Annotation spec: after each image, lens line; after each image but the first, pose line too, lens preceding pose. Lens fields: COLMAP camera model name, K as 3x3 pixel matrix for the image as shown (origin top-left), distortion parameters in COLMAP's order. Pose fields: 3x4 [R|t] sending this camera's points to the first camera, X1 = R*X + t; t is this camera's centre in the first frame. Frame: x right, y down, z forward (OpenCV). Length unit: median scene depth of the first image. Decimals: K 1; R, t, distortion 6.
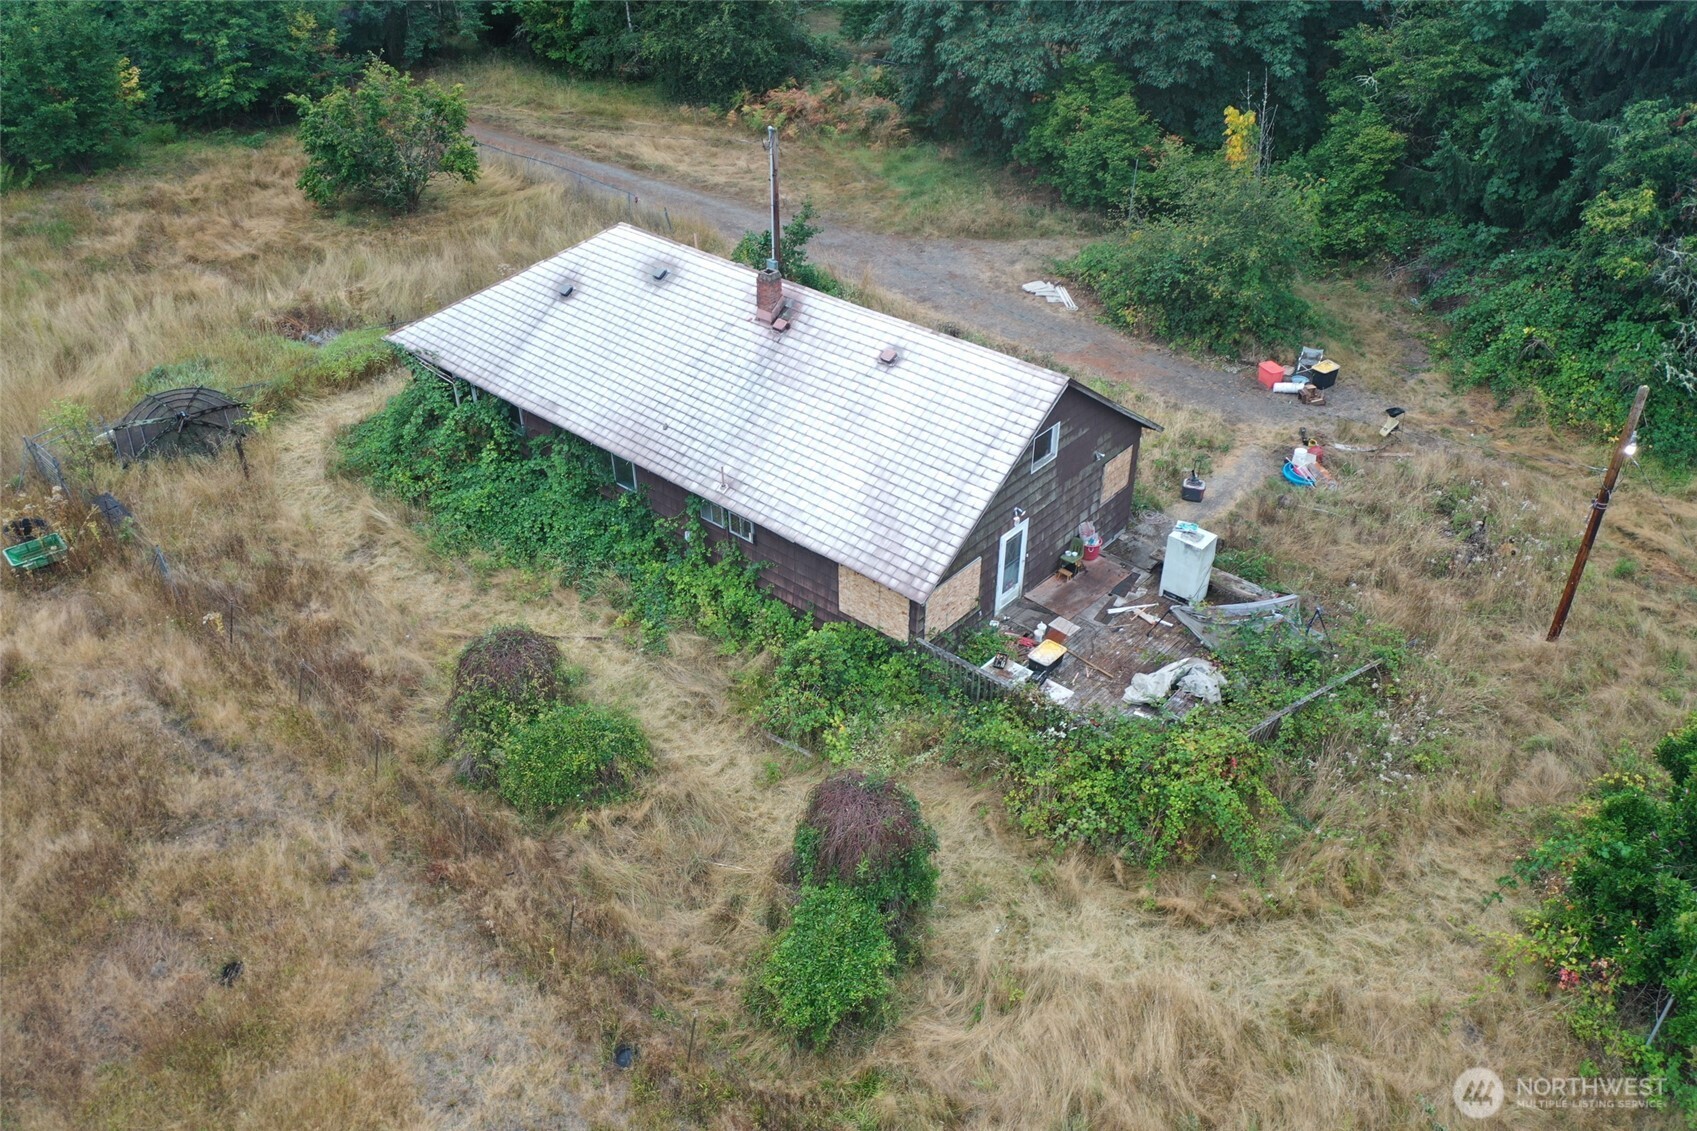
lens RADIAL K [[1352.8, 0, 850.1], [0, 1352.8, 563.9], [0, 0, 1]] dist [0.017111, 0.005838]
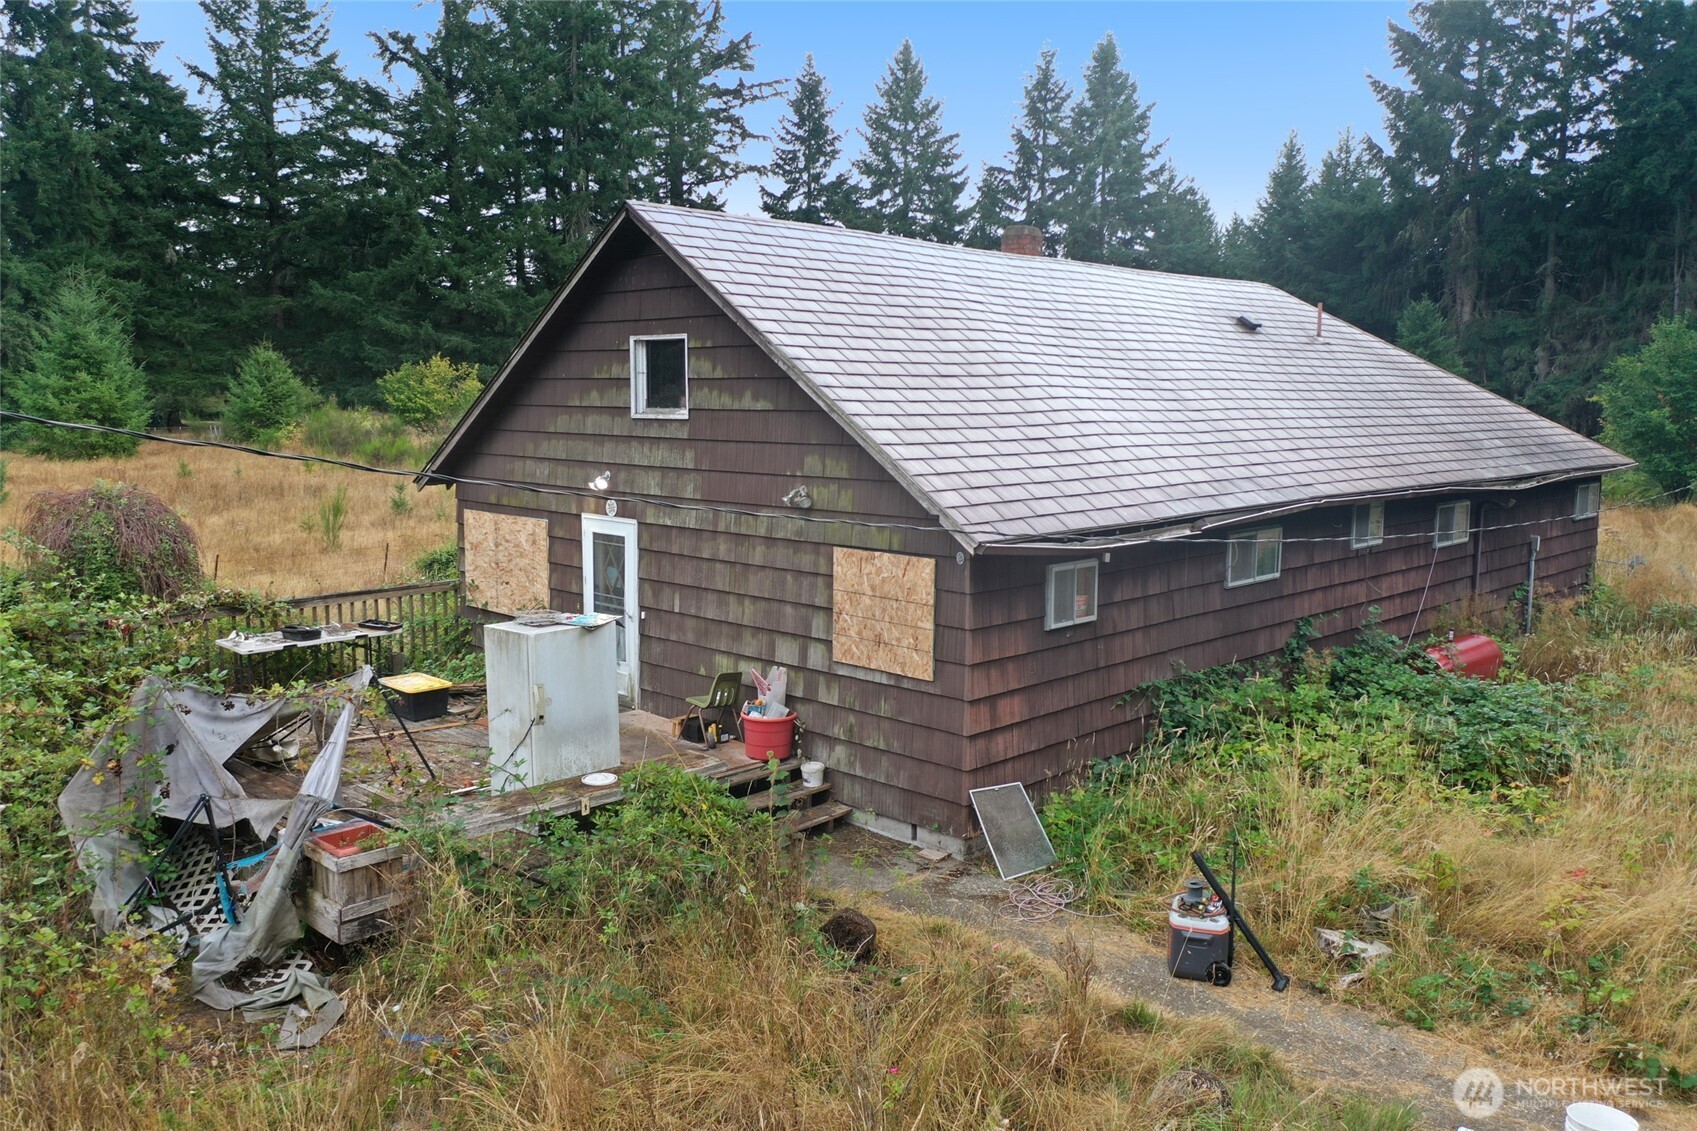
lens RADIAL K [[1352.8, 0, 850.2], [0, 1352.8, 567.6], [0, 0, 1]] dist [0.017111, 0.005838]
pose [[-0.062192, 0.126176, -0.990056, 0.574598], [-0.573629, 0.807250, 0.138912, -0.124024], [0.816750, 0.576565, 0.022173, 0.968476]]
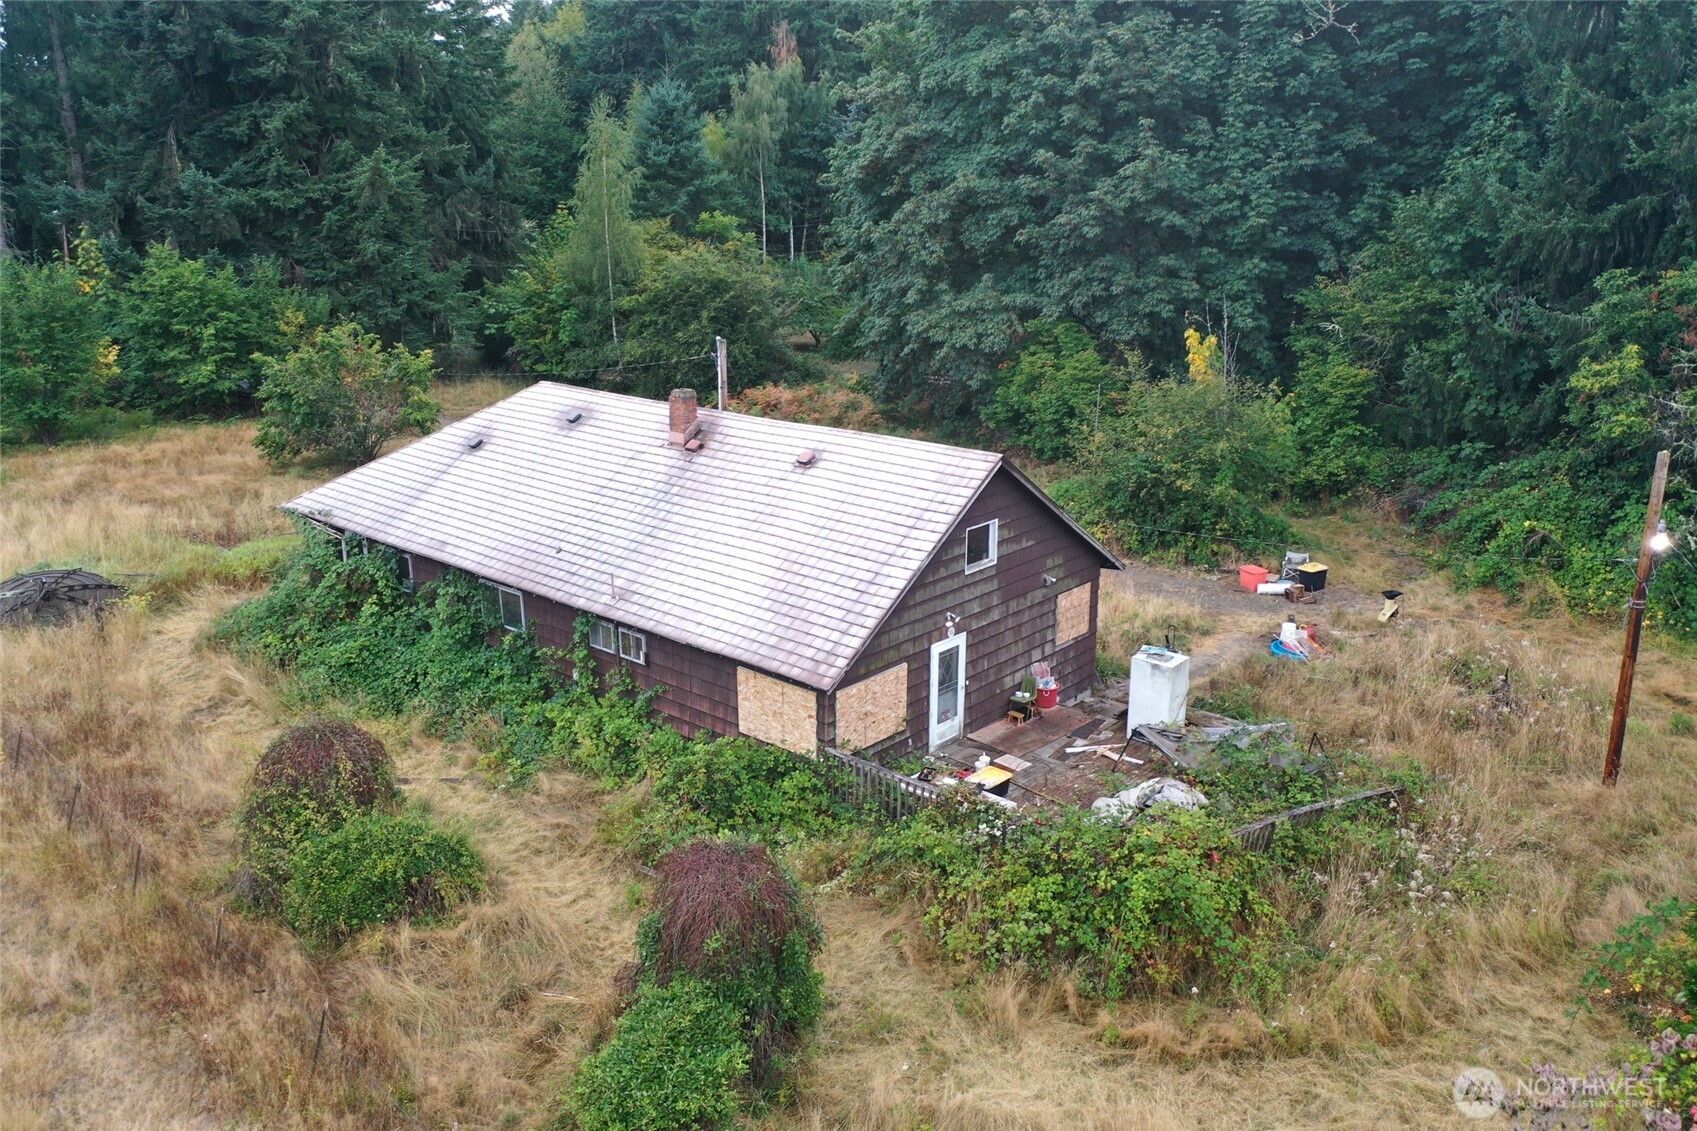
lens RADIAL K [[1352.8, 0, 848.1], [0, 1352.8, 565.7], [0, 0, 1]] dist [0.017111, 0.005838]
pose [[0.999881, 0.003273, -0.015065, 0.063887], [-0.007785, 0.950645, -0.310183, 0.174554], [0.013306, 0.310264, 0.950557, 0.158102]]
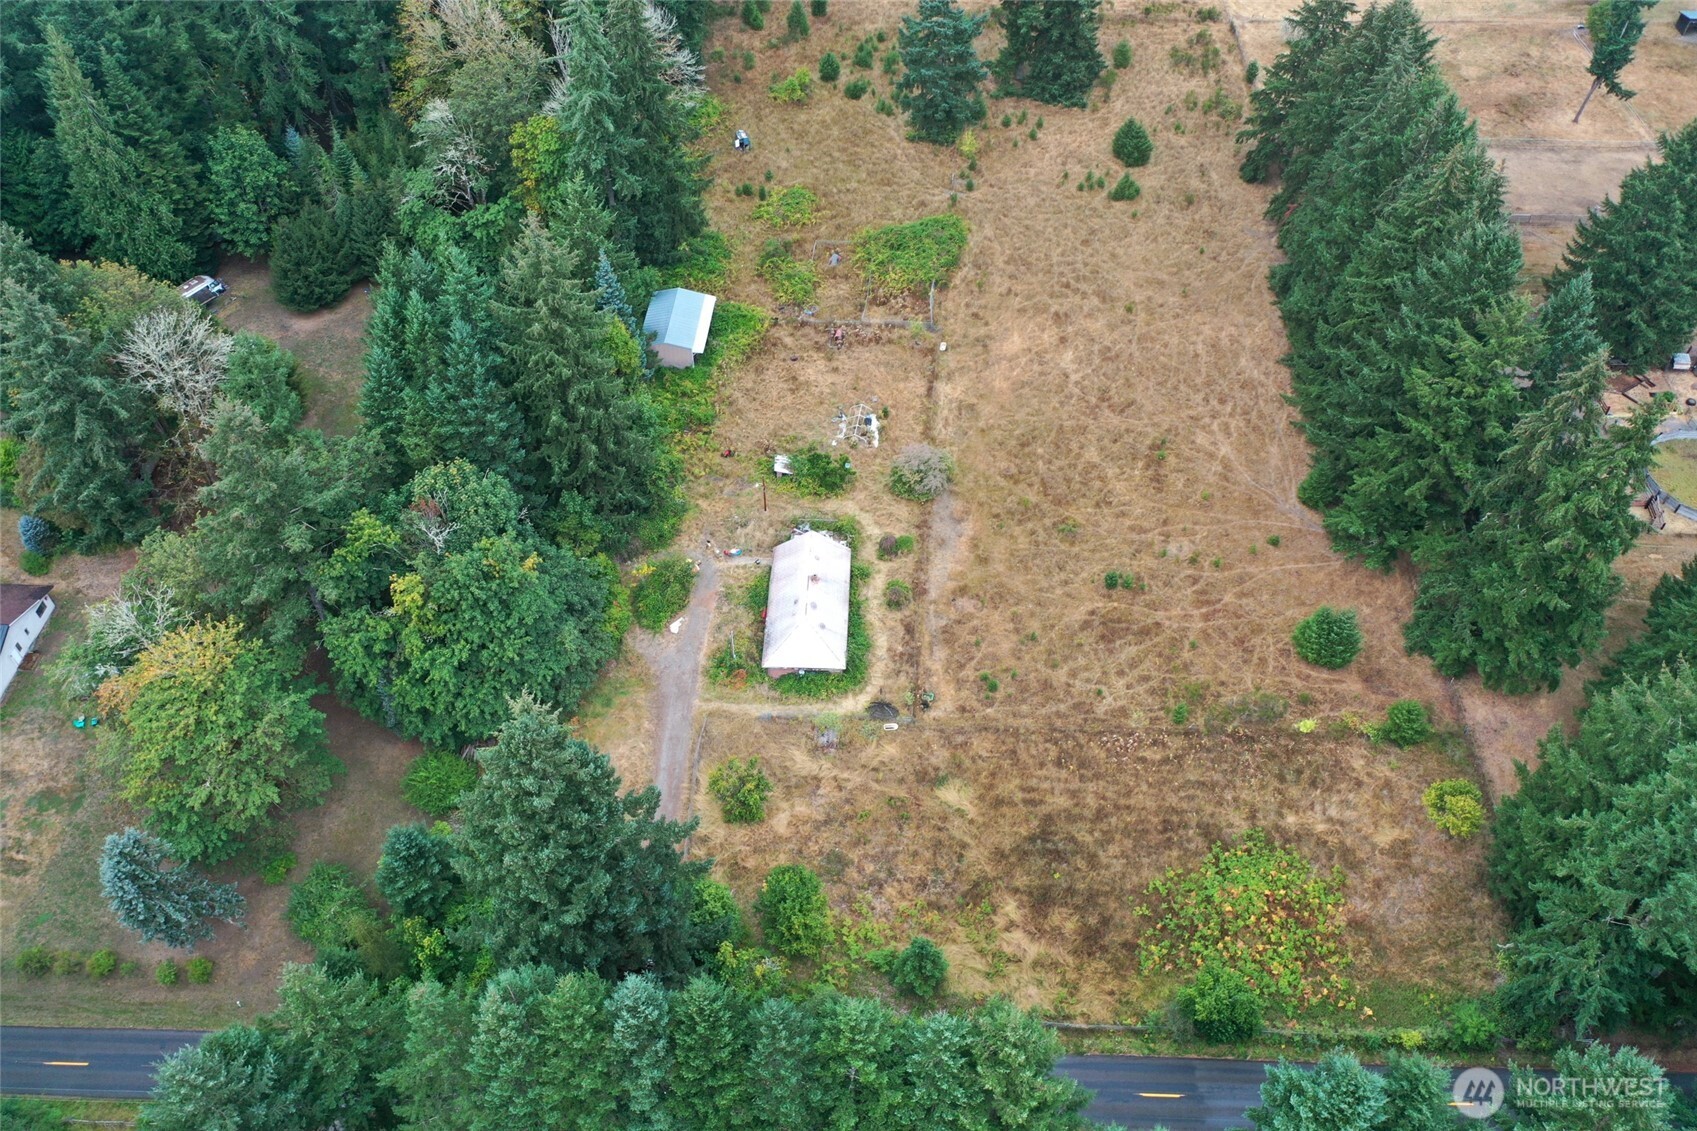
lens RADIAL K [[1352.8, 0, 841.7], [0, 1352.8, 563.5], [0, 0, 1]] dist [0.017111, 0.005838]
pose [[-0.622872, -0.574745, 0.530753, -2.654020], [0.451102, 0.290427, 0.843895, -4.248026], [-0.639170, 0.765062, 0.078370, 0.483338]]
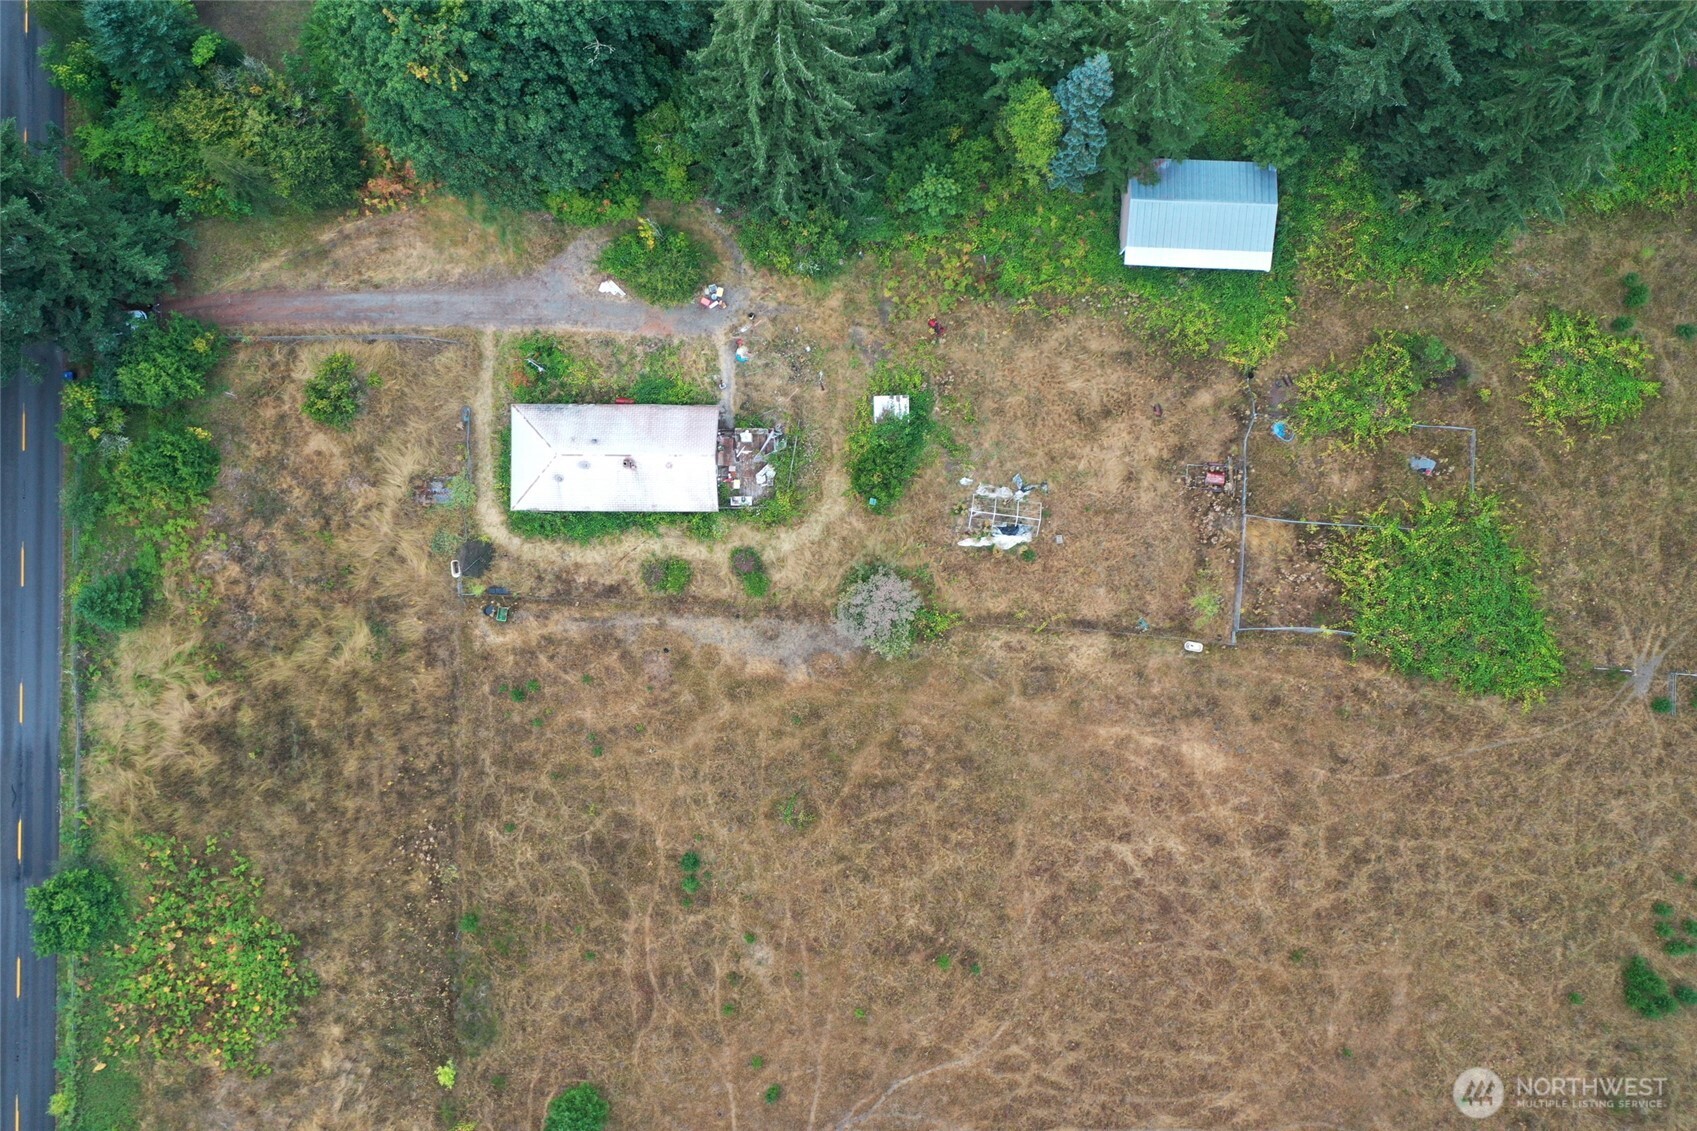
lens RADIAL K [[1352.8, 0, 843.4], [0, 1352.8, 561.9], [0, 0, 1]] dist [0.017111, 0.005838]
pose [[0.761872, -0.647690, -0.006934, 0.239876], [0.381769, 0.440371, 0.812604, -2.790503], [-0.523262, -0.621748, 0.582774, -1.604435]]
